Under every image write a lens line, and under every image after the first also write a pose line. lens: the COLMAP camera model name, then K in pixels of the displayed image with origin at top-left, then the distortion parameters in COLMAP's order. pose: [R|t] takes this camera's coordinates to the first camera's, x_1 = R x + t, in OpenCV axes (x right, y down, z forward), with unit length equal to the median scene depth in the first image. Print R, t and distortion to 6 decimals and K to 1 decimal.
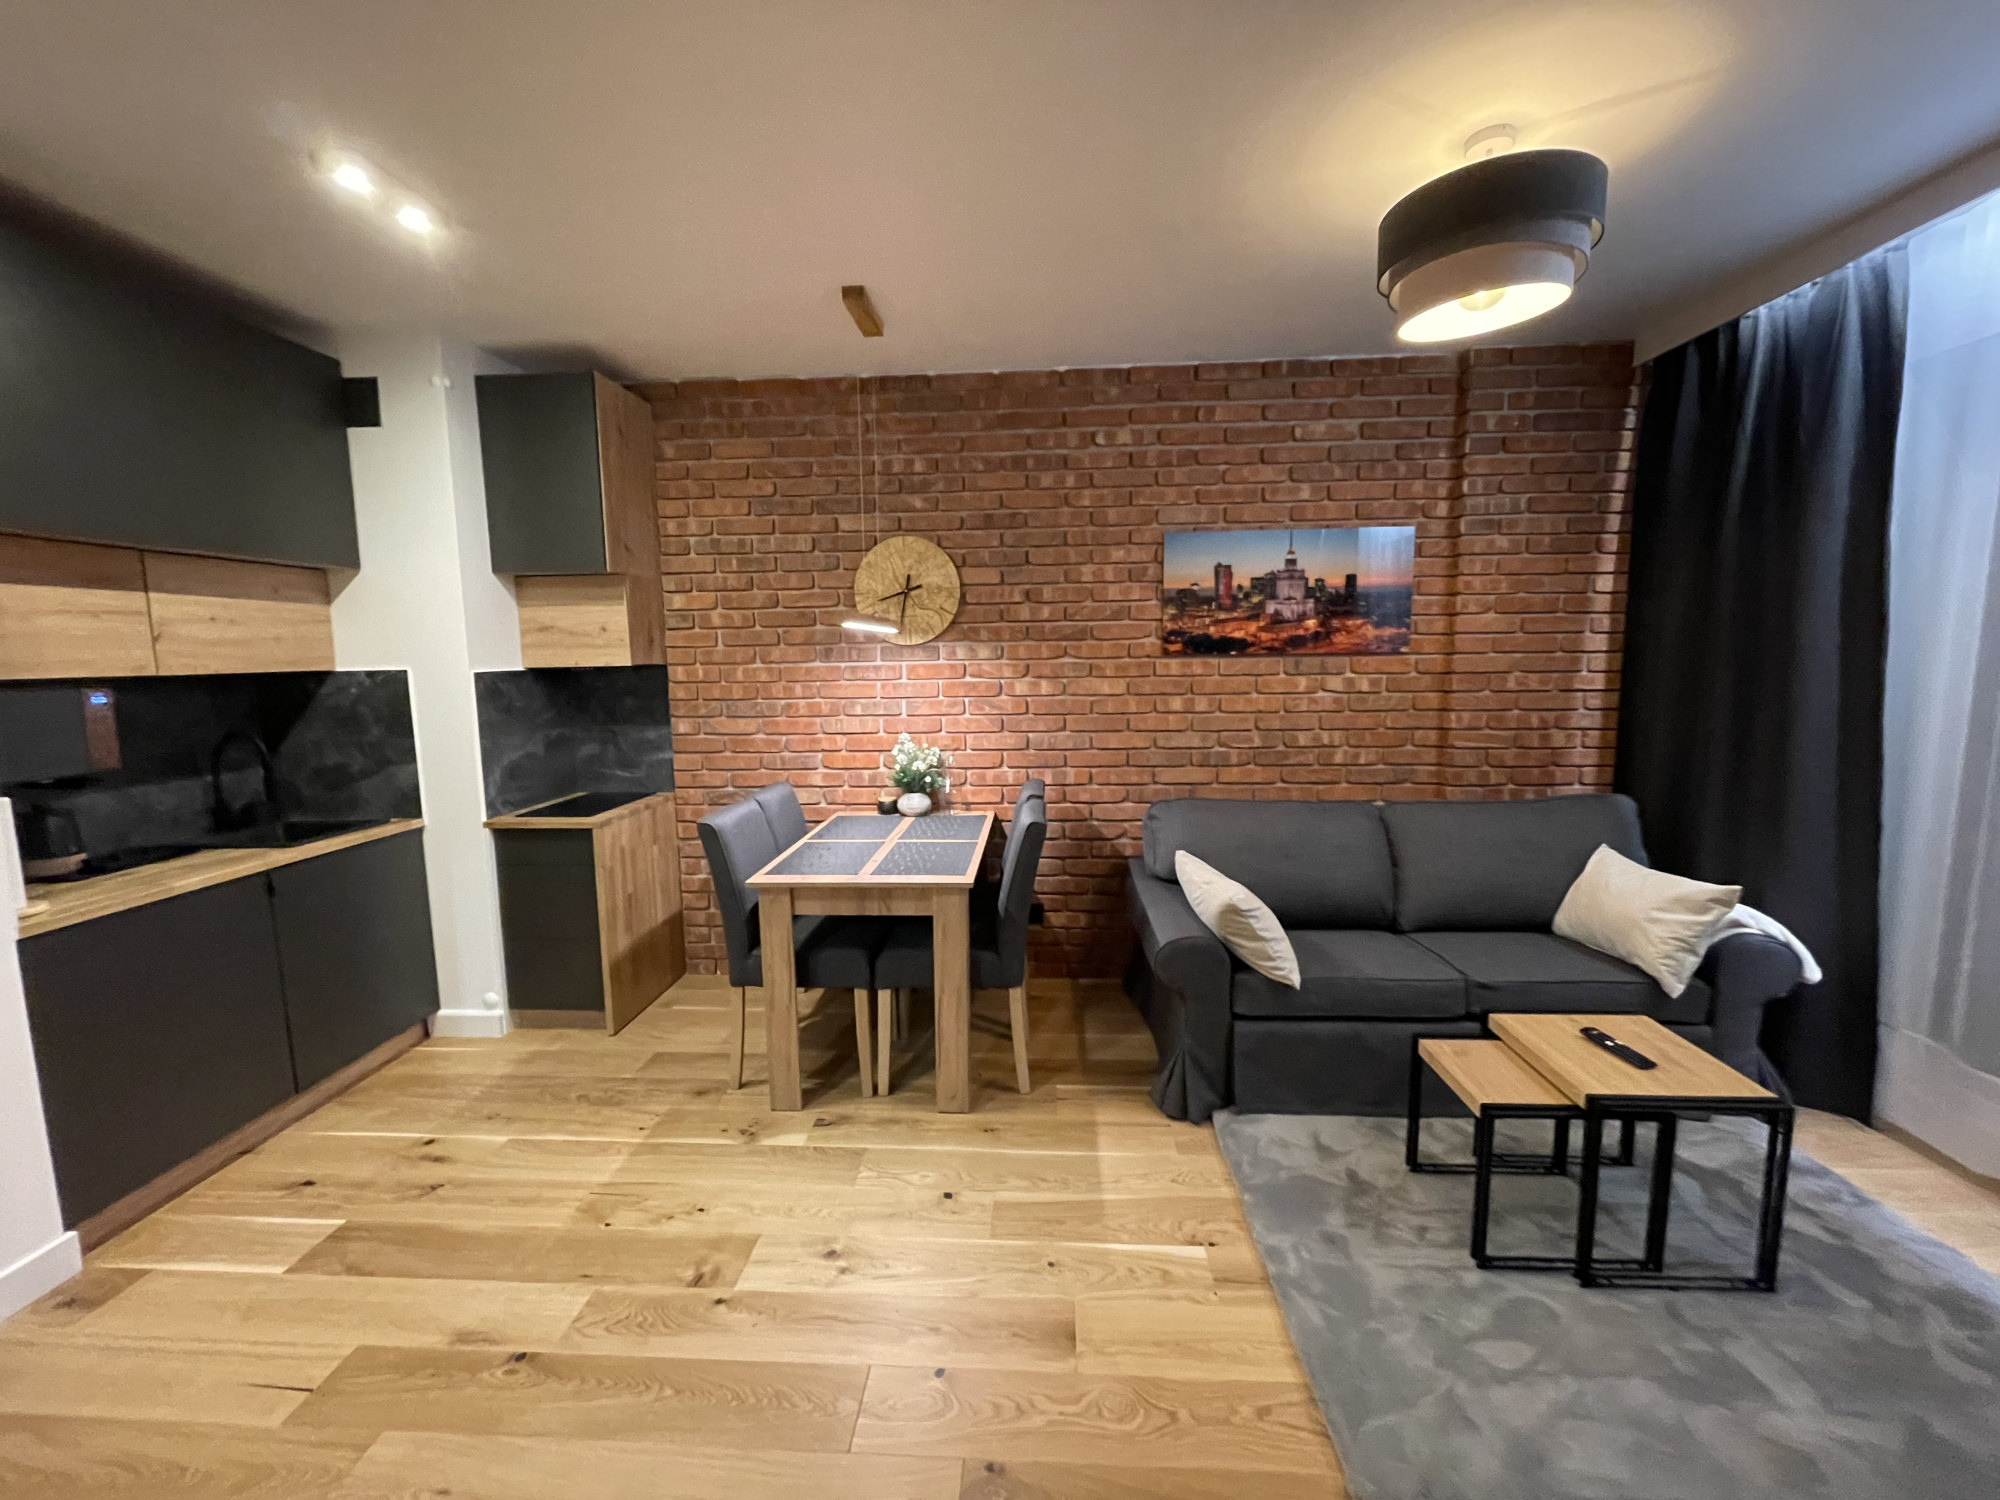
lens RADIAL K [[802.7, 0, 1002.5], [0, 802.7, 748.2], [0, 0, 1]] dist [-0.002402, -0.001003]
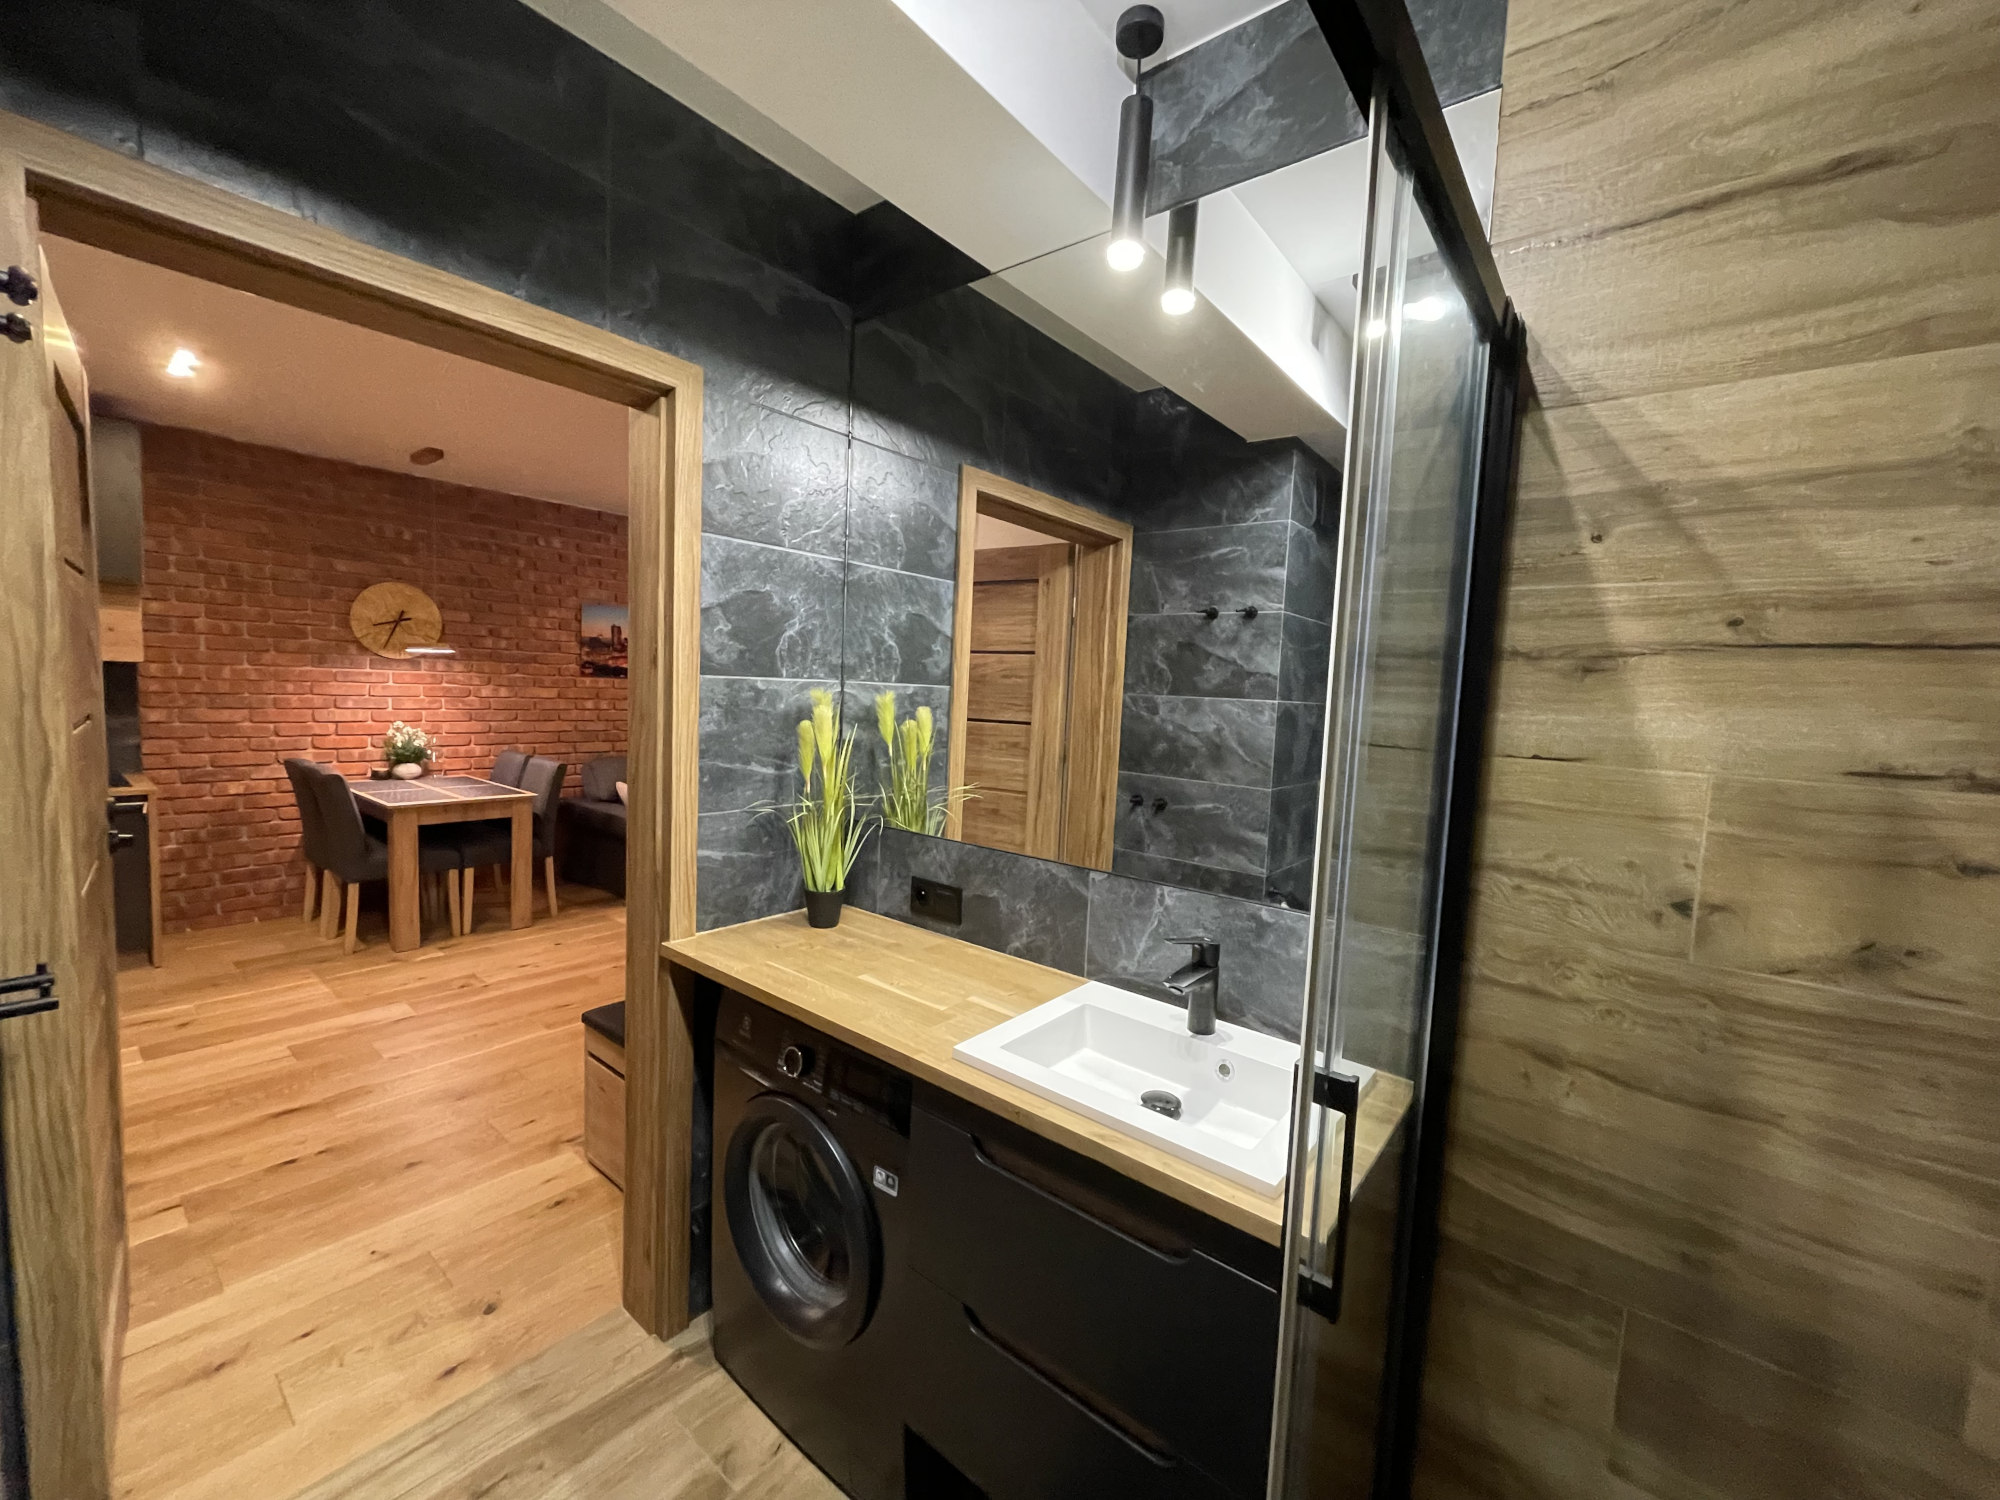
lens RADIAL K [[802.7, 0, 1002.5], [0, 802.7, 748.2], [0, 0, 1]] dist [-0.002402, -0.001003]
pose [[0.574318, -0.023279, 0.818302, -0.679645], [0.044413, 0.999009, -0.002752, 0.081416], [-0.817427, 0.037924, 0.574783, -0.689173]]
